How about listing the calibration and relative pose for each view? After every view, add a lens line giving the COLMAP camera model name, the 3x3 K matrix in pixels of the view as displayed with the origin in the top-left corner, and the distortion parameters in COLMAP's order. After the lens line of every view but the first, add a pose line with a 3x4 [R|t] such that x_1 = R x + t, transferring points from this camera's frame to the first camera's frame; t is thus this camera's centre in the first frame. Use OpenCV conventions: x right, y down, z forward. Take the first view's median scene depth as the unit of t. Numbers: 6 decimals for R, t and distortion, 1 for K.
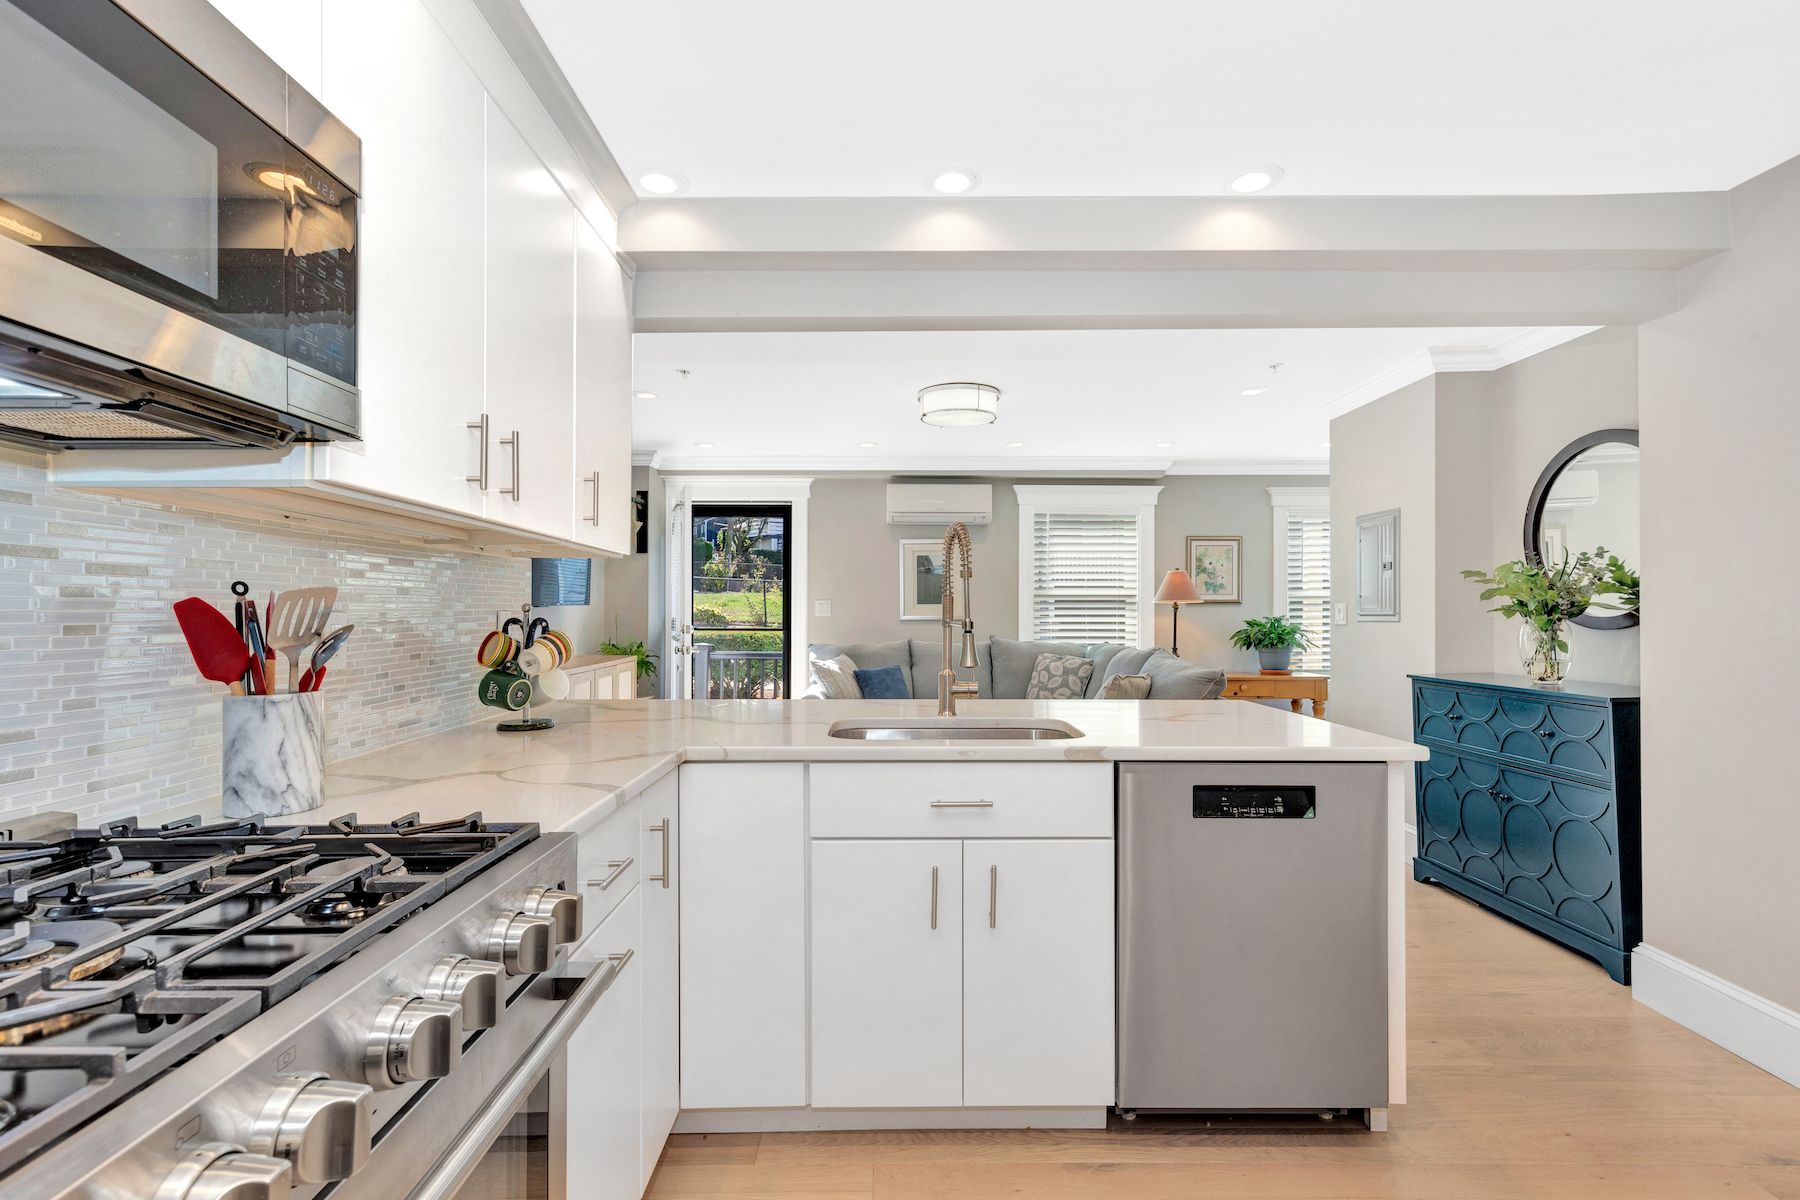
lens RADIAL K [[826.3, 0, 891.1], [0, 826.3, 609.2], [0, 0, 1]] dist [-0.000373, -0.000099]
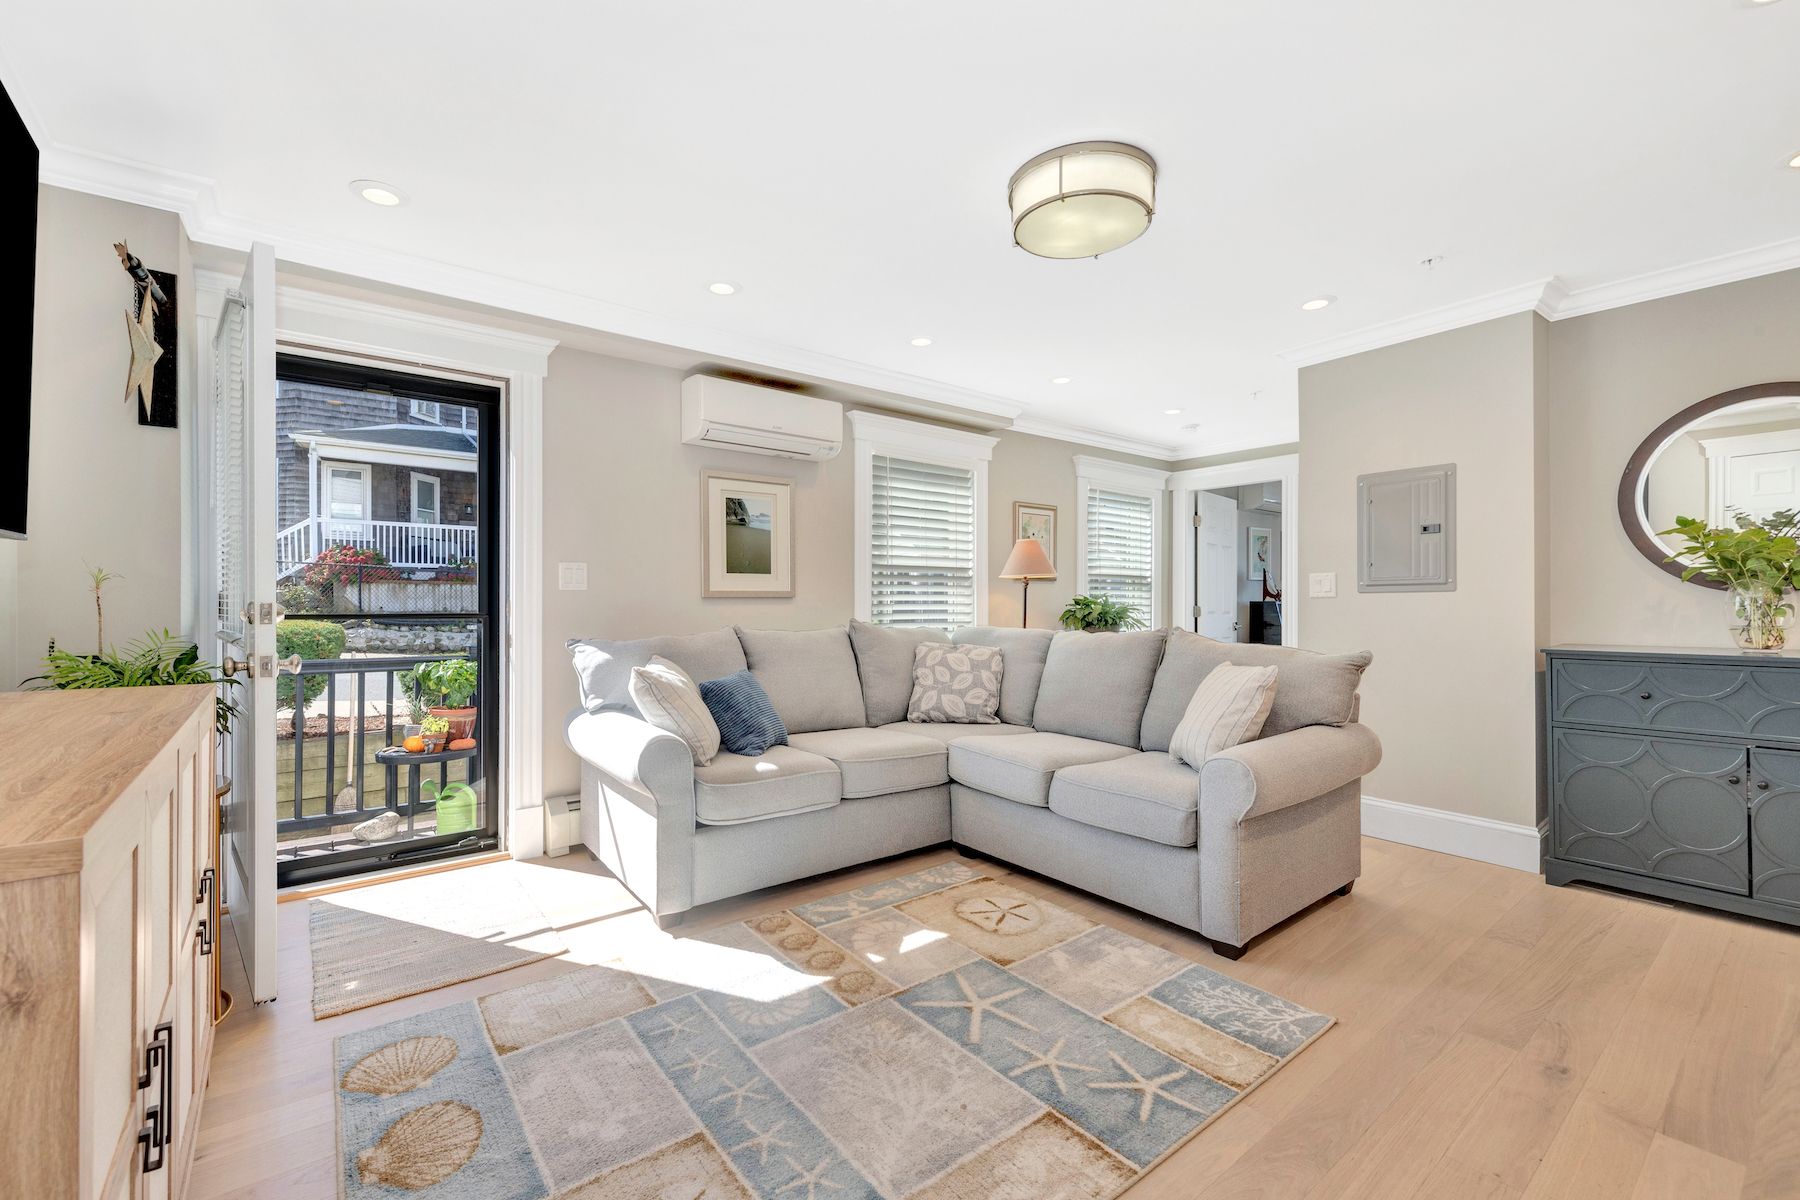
lens RADIAL K [[755.6, 0, 894.7], [0, 755.6, 607.3], [0, 0, 1]] dist [-0.001049, -0.000285]
pose [[0.786044, -0.005958, 0.618141, -0.247718], [0.001115, 0.999966, 0.008221, 0.017118], [-0.618169, -0.005773, 0.786024, 0.491548]]
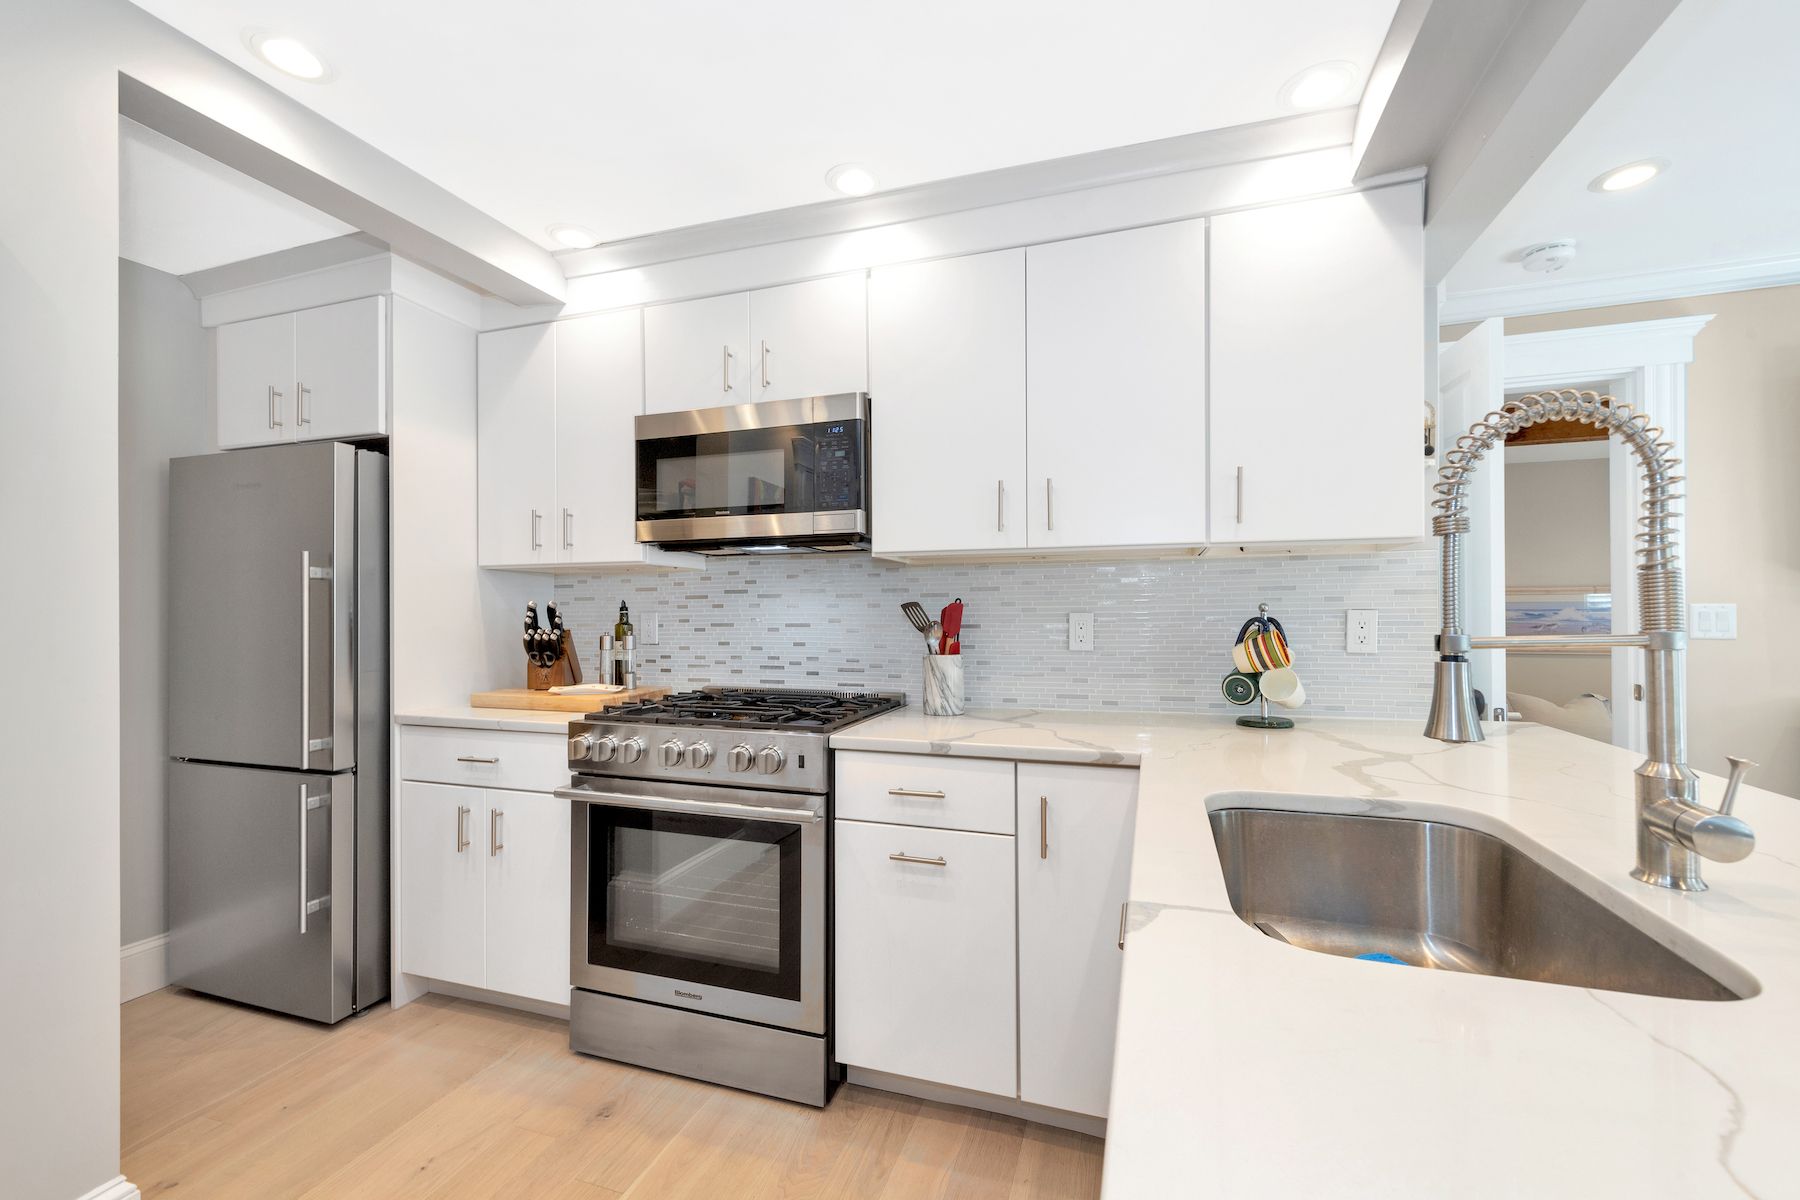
lens RADIAL K [[735.9, 0, 897.5], [0, 735.9, 605.2], [0, 0, 1]] dist [0.003411, -0.000162]
pose [[-0.328259, -0.004867, -0.944575, 0.201003], [0.010760, 0.999903, -0.008892, -0.000515], [0.944526, -0.013083, -0.328175, 0.307718]]
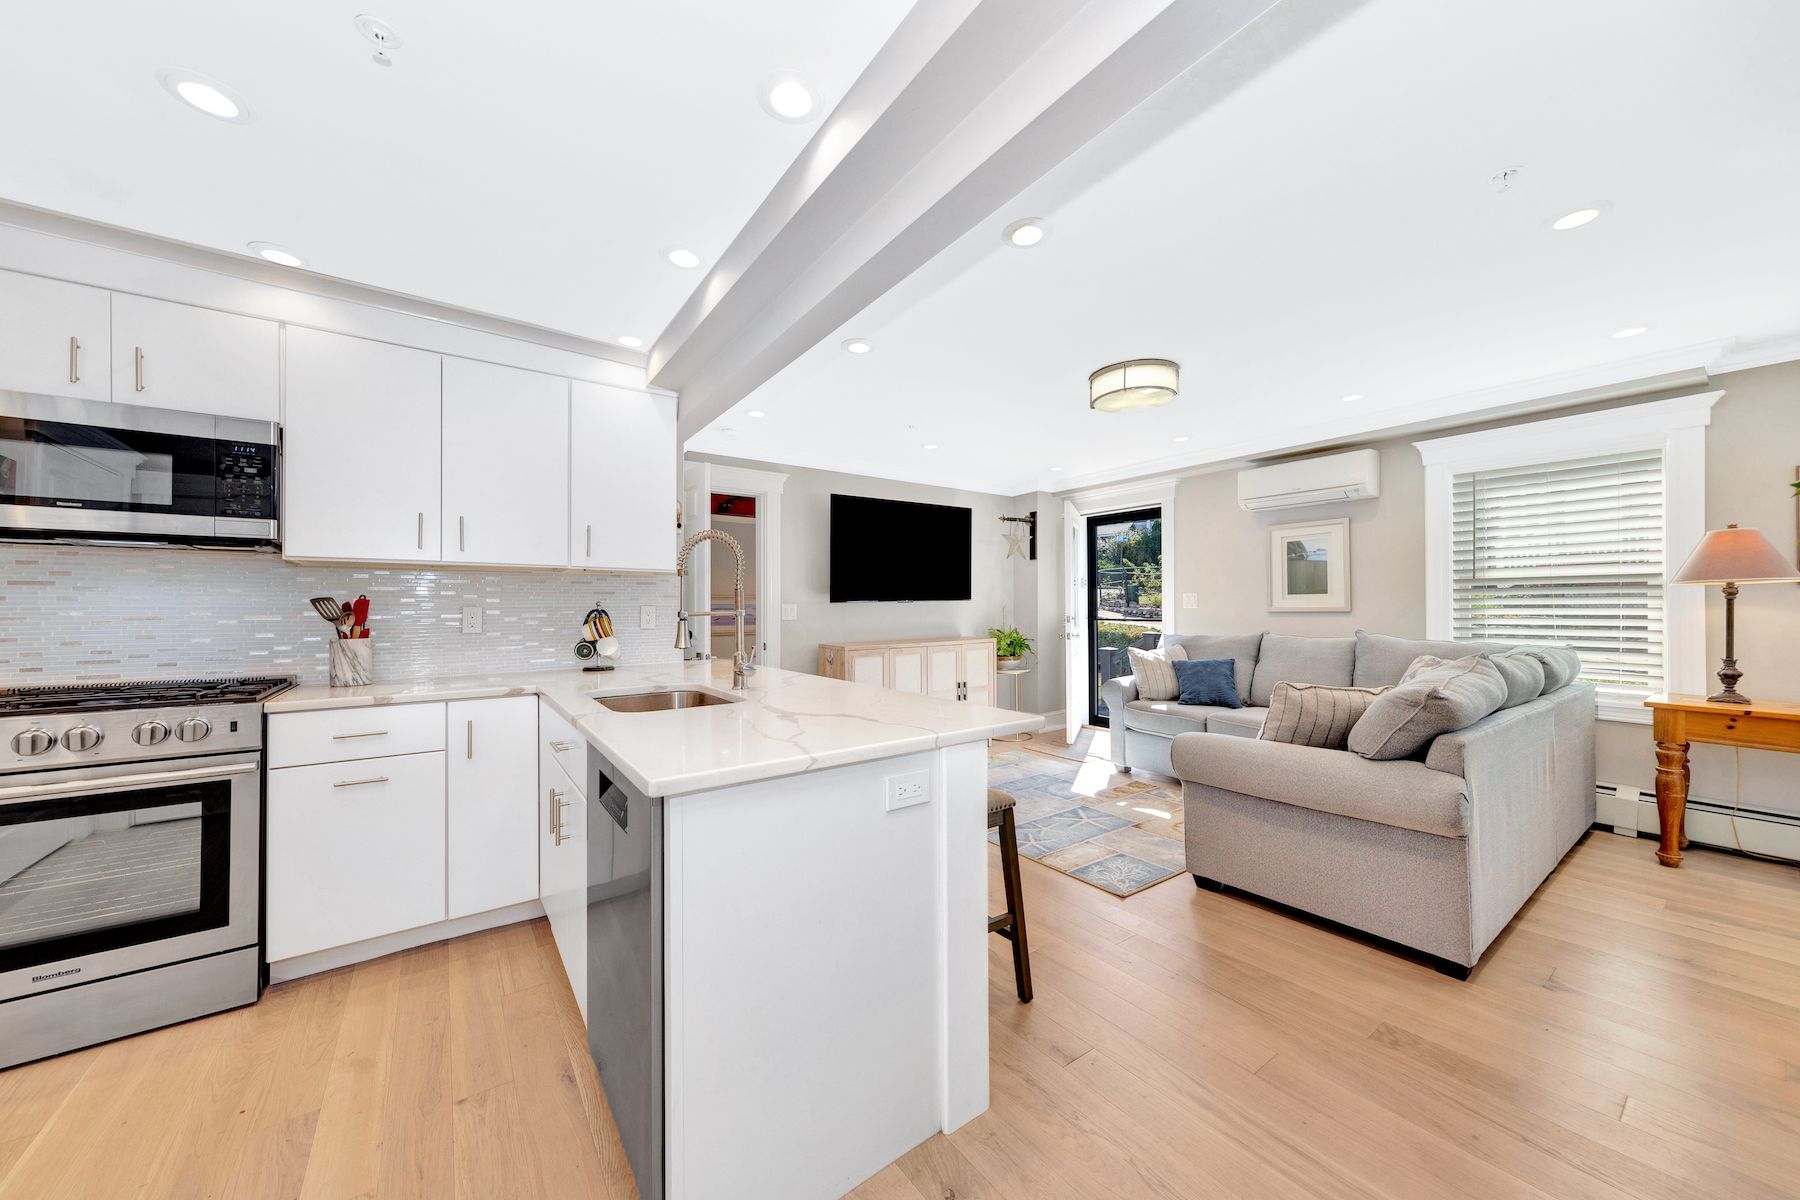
lens RADIAL K [[628.3, 0, 898.1], [0, 628.3, 605.2], [0, 0, 1]] dist [0.001861, -0.000083]
pose [[0.583549, -0.007255, -0.812046, 0.375586], [0.008977, 0.999957, -0.002483, 0.003766], [0.812028, -0.005841, 0.583589, 0.257317]]
